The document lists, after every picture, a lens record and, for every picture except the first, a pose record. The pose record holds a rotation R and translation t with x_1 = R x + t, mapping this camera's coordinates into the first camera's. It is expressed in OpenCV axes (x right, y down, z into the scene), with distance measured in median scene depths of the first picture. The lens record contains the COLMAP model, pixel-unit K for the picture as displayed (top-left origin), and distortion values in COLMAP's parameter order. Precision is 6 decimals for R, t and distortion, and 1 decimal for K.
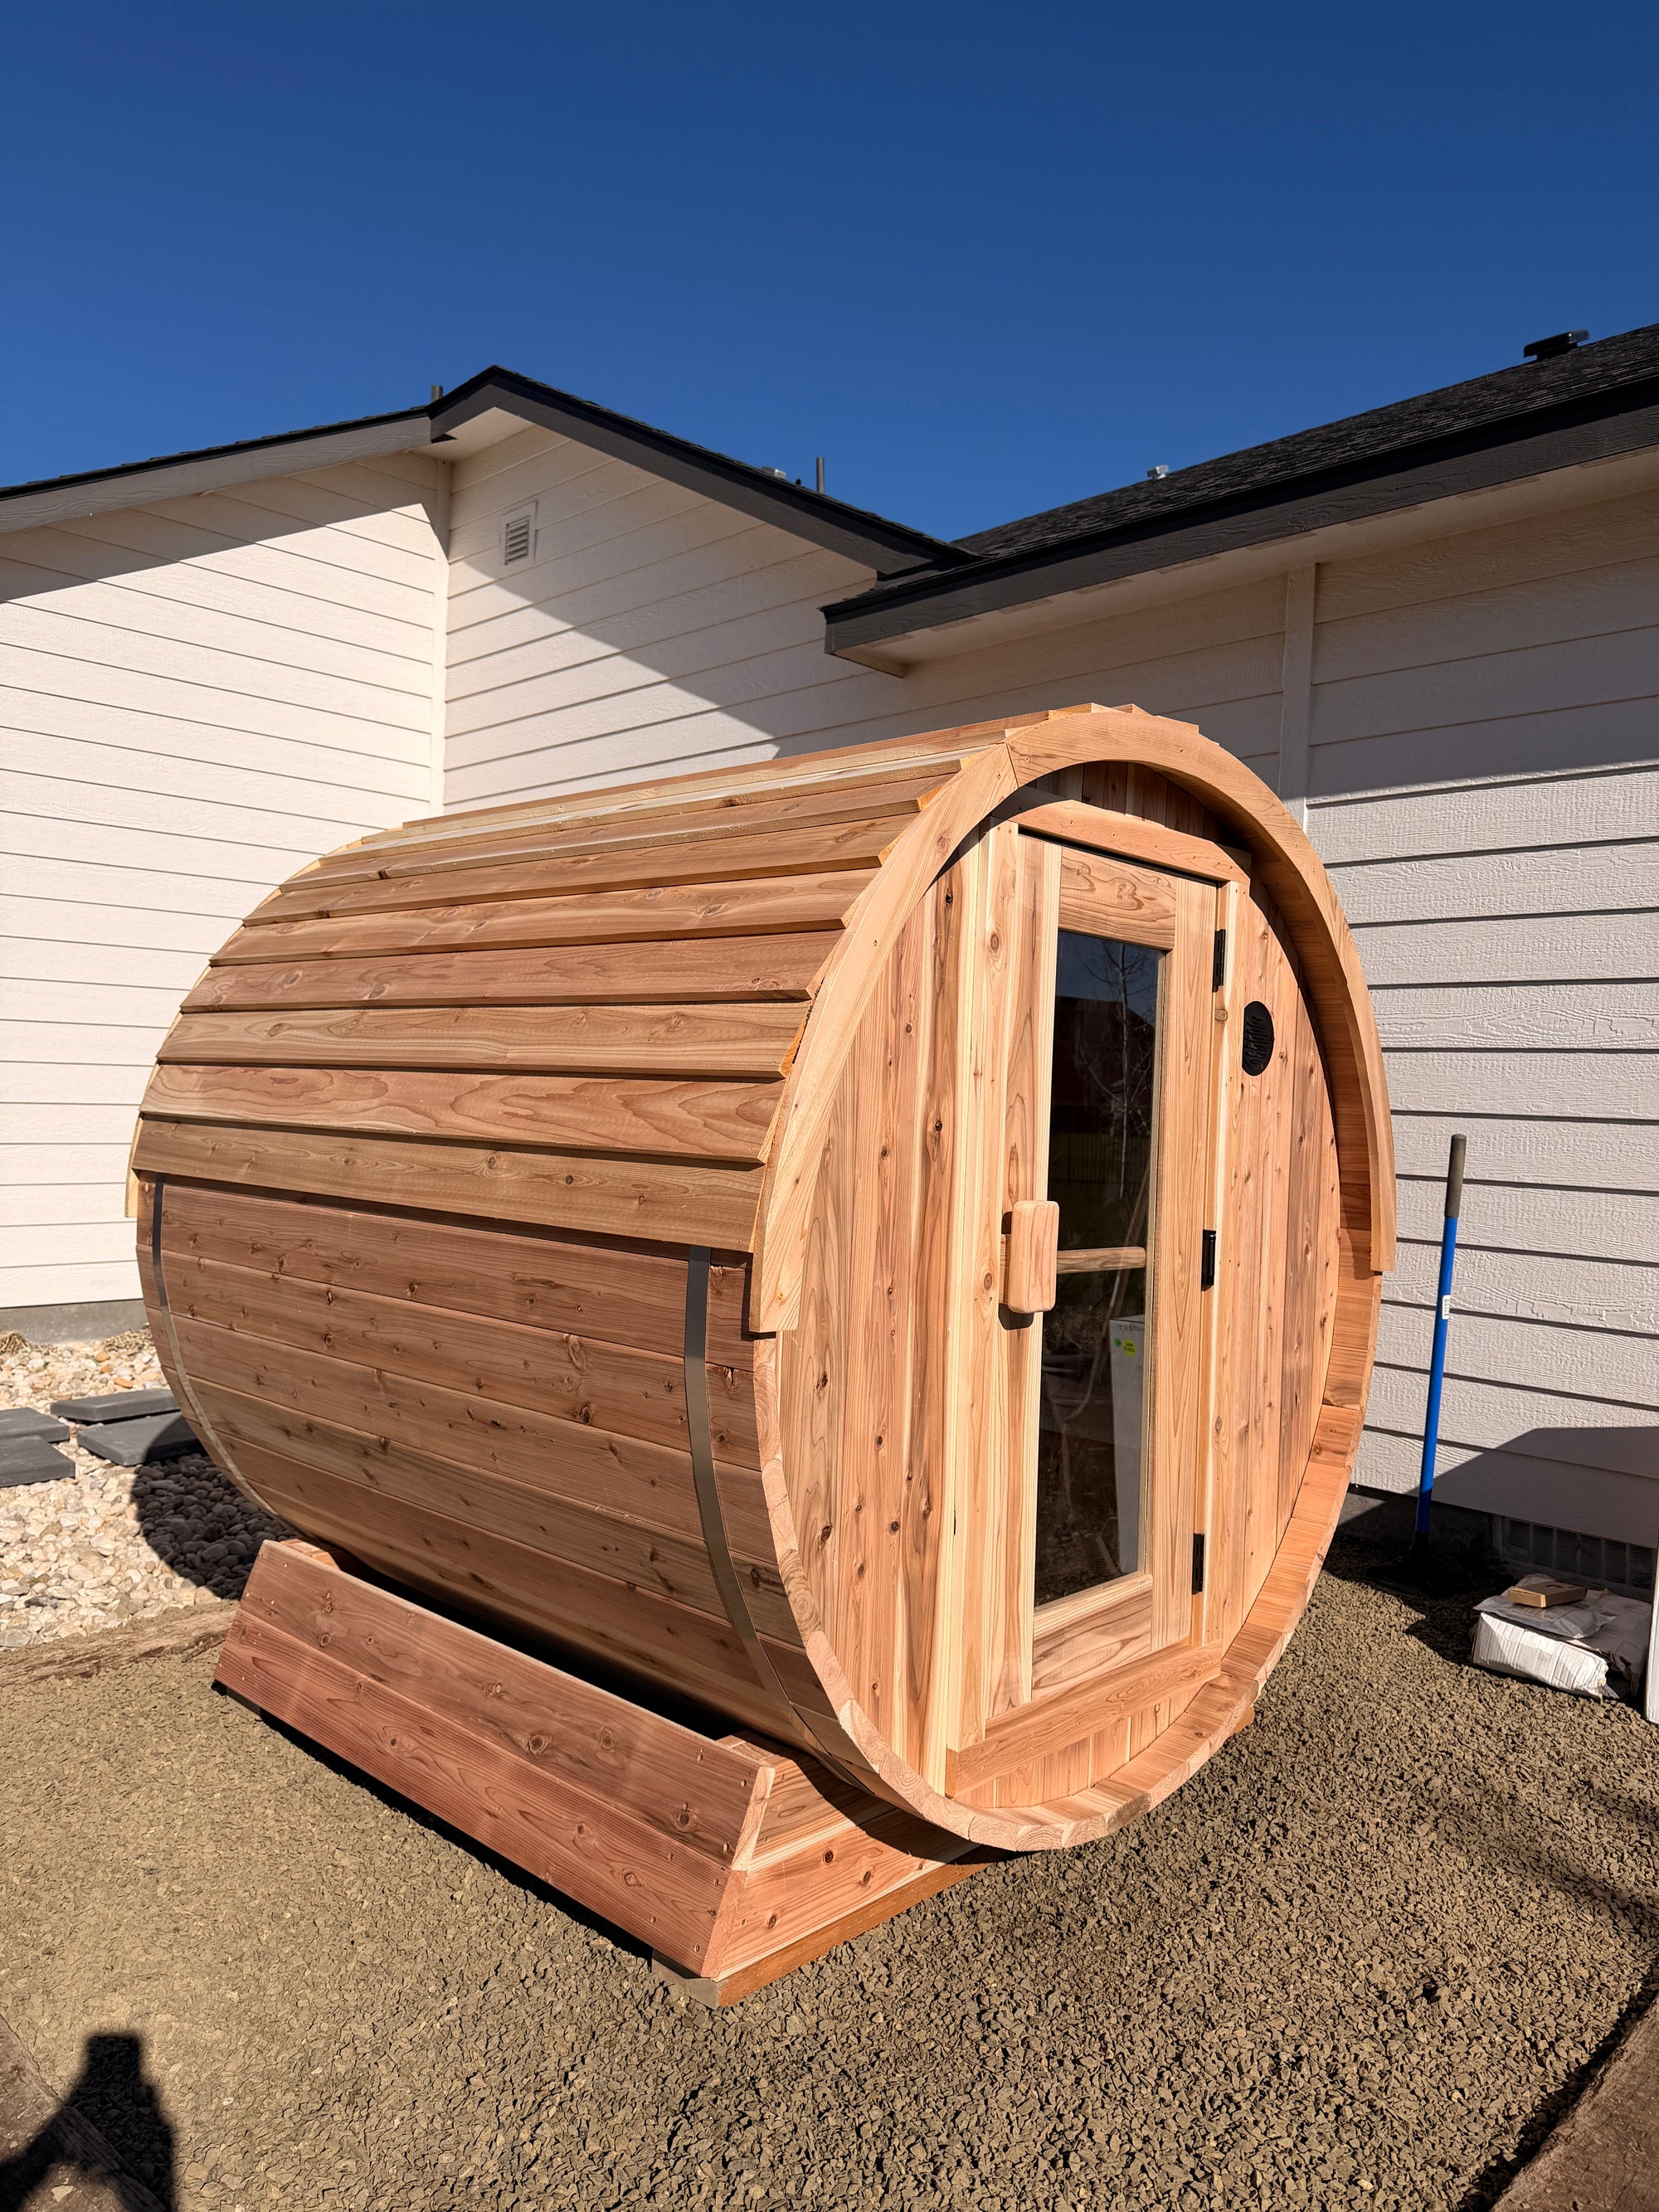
lens RADIAL K [[1564.2, 0, 829.5], [0, 1564.2, 1106.0], [0, 0, 1]] dist [0.089410, -0.151814]
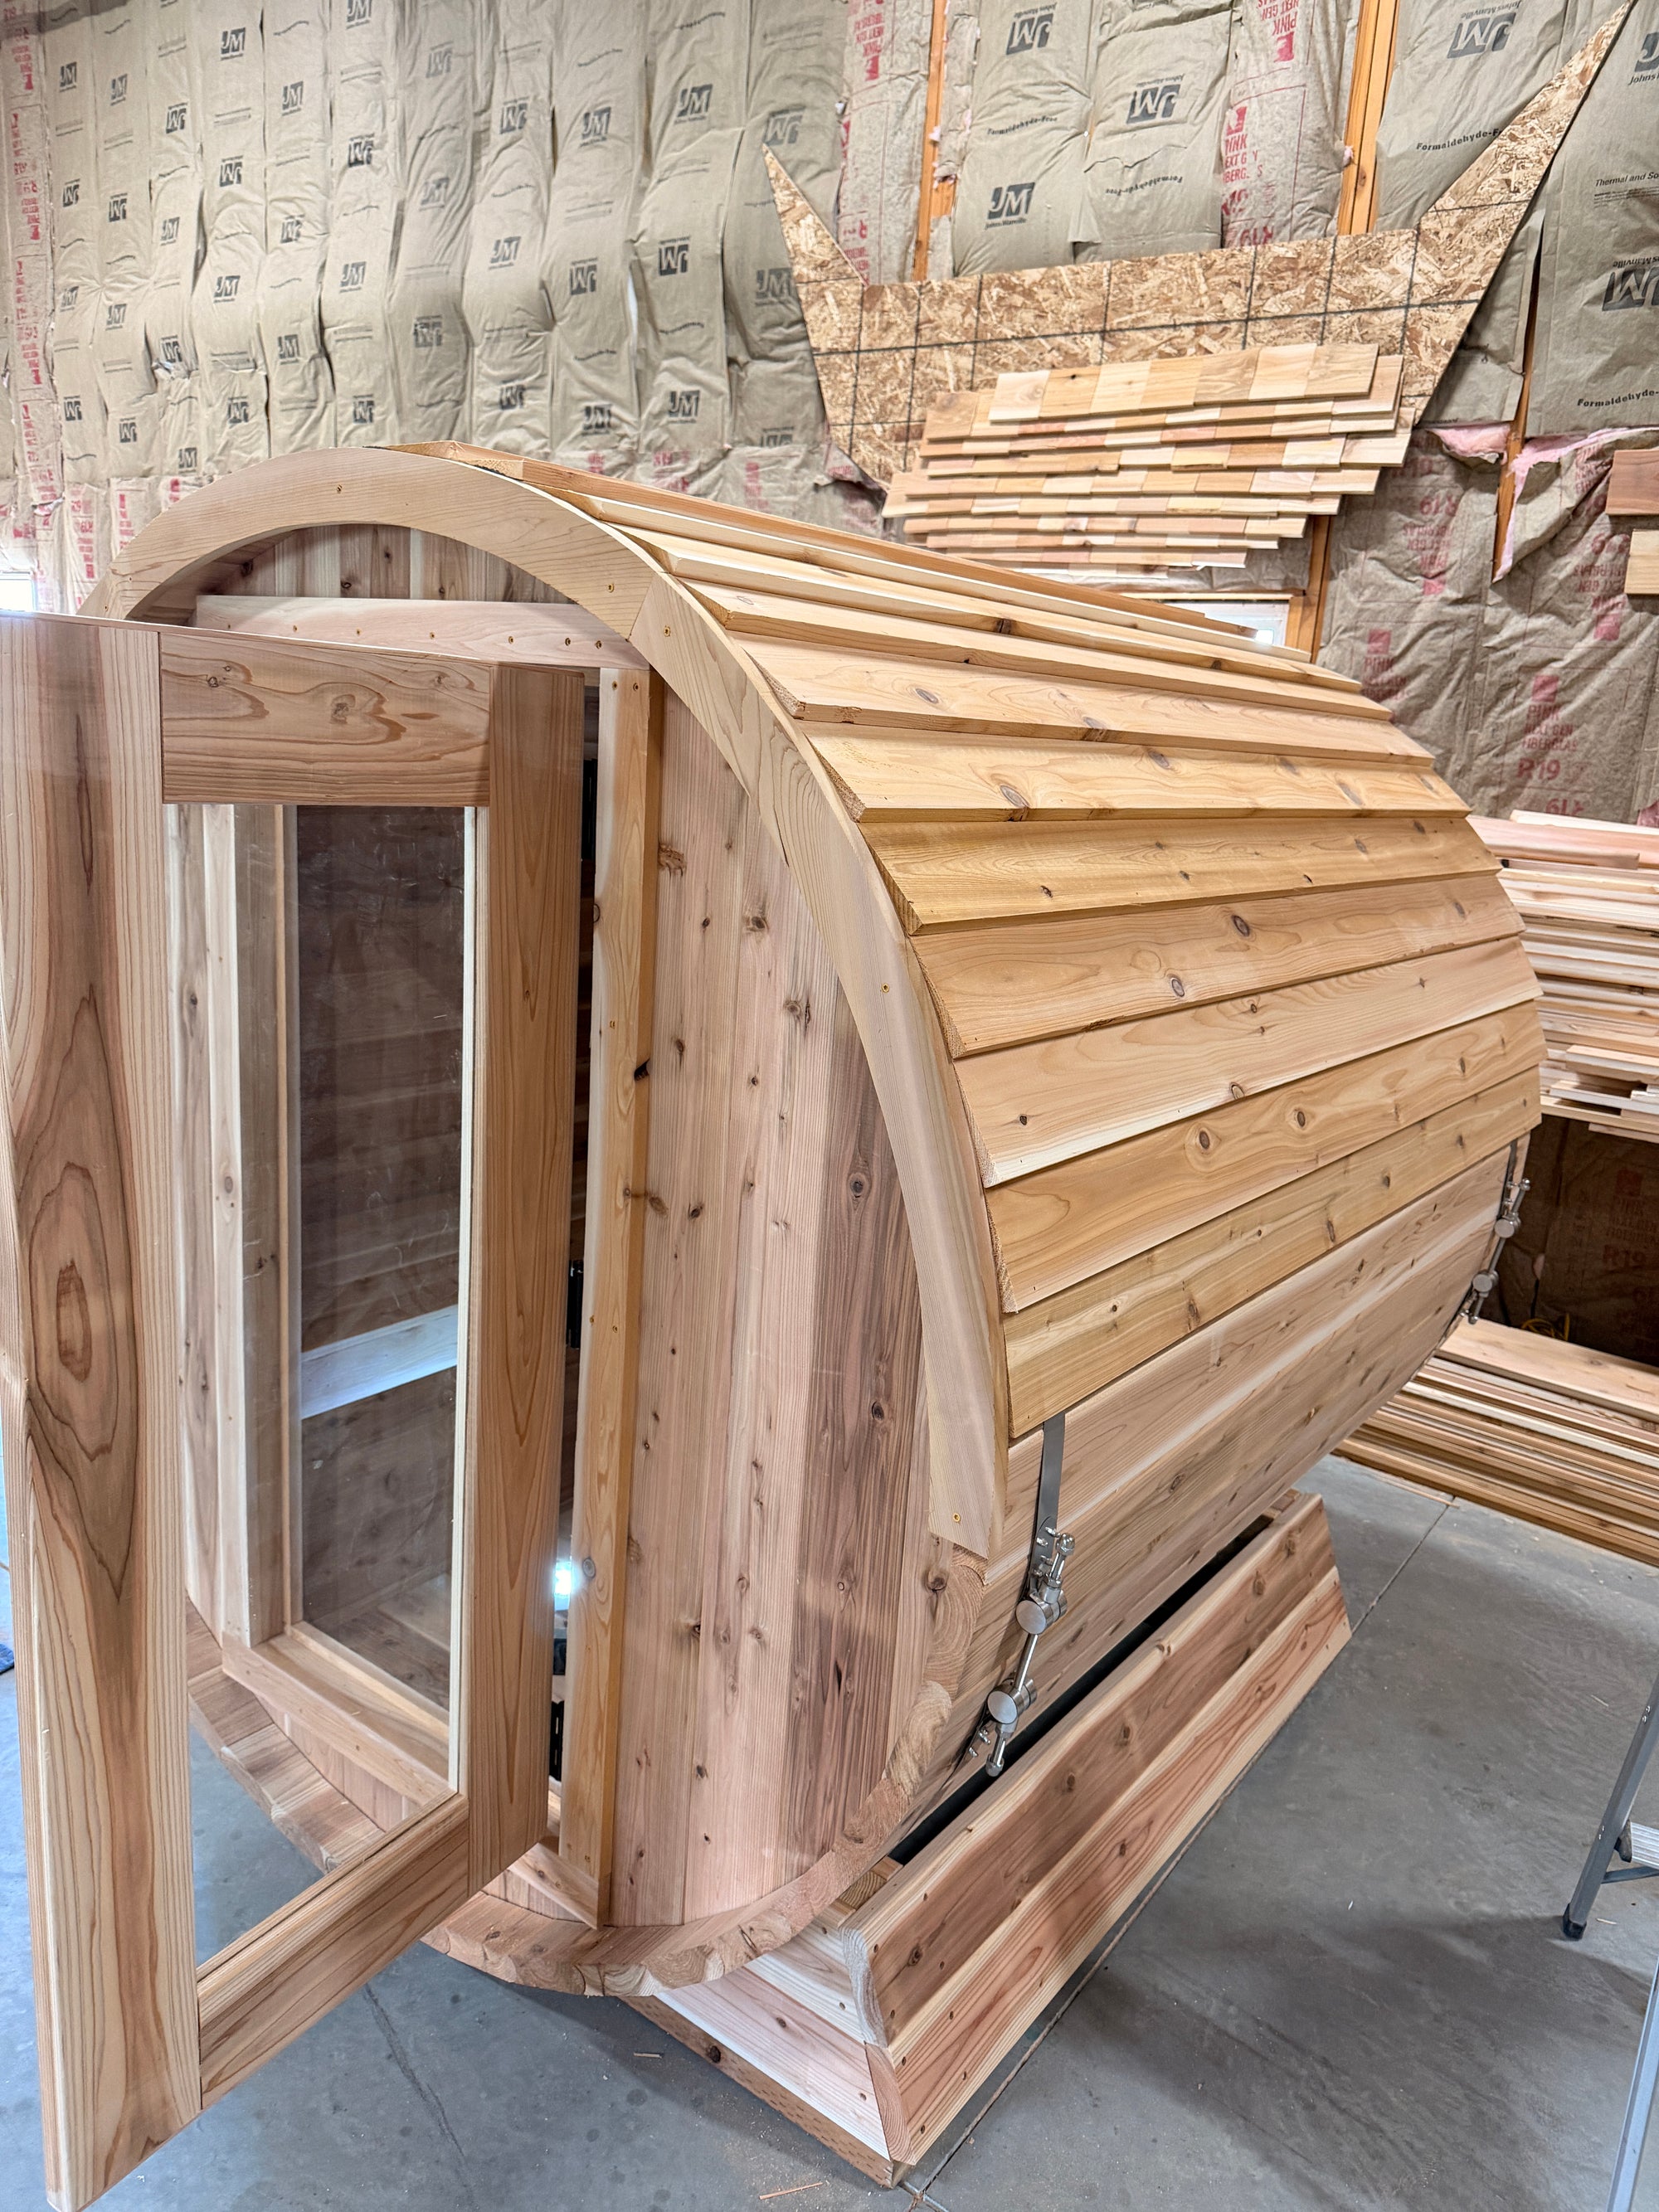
lens RADIAL K [[1564.2, 0, 829.5], [0, 1564.2, 1106.0], [0, 0, 1]] dist [0.089410, -0.151814]
pose [[0.110016, 0.212949, -0.970850, 0.964040], [-0.050287, 0.976720, 0.208539, -0.130379], [0.992657, 0.025878, 0.118163, 1.189440]]
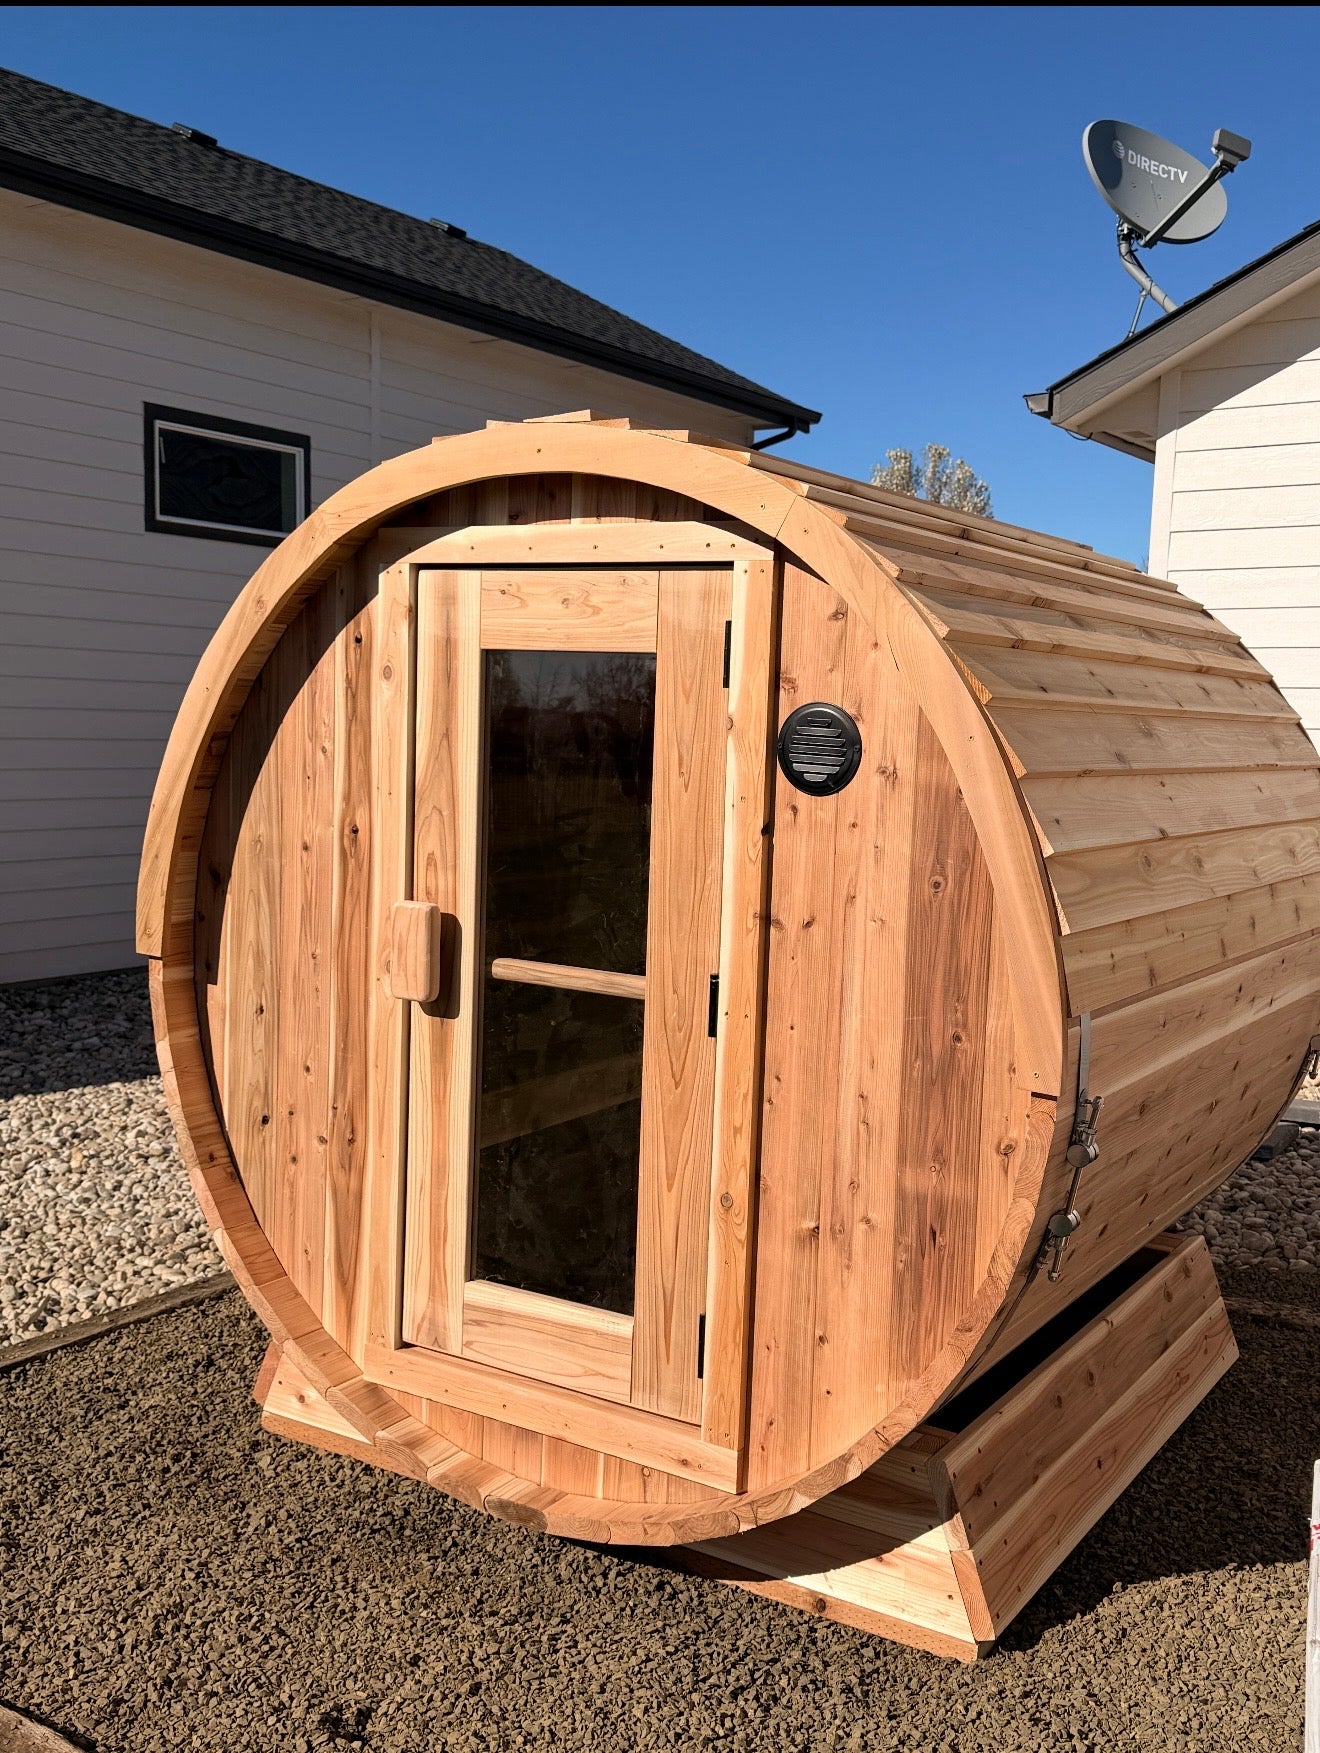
lens RADIAL K [[1739.8, 0, 660.0], [0, 1739.8, 876.5], [0, 0, 1]] dist [0.068633, -0.000153]
pose [[0.189988, 0.075547, -0.978876, 1.351892], [-0.013920, 0.997142, 0.074255, -0.051742], [0.981688, -0.000482, 0.190496, 0.918038]]
